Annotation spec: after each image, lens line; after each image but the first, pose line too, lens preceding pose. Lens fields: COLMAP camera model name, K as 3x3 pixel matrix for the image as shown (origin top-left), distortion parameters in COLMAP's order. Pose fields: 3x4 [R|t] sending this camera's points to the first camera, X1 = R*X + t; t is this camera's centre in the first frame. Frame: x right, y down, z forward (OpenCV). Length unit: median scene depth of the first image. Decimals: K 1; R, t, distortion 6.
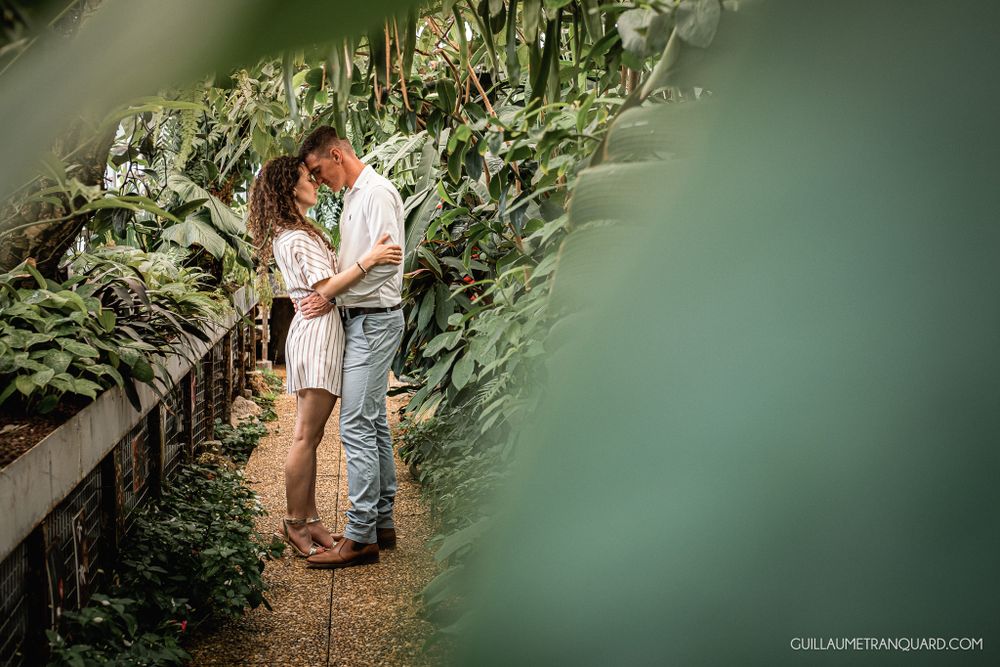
lens RADIAL K [[1539.3, 0, 500.0], [0, 1539.3, 333.5], [0, 0, 1]] dist [-0.229915, 0.014207]
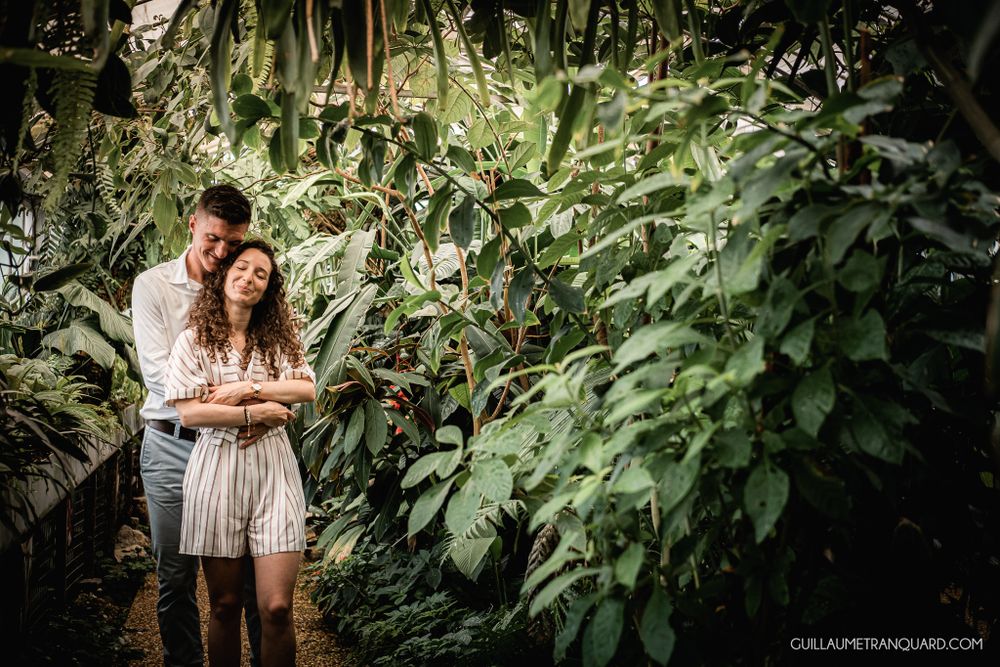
lens RADIAL K [[1436.1, 0, 500.0], [0, 1436.1, 333.5], [0, 0, 1]] dist [-0.066132, -0.061853]
pose [[0.996165, 0.023146, 0.084381, -0.034565], [-0.015431, 0.995735, -0.090965, 0.002279], [-0.086127, 0.089314, 0.992273, 0.195936]]
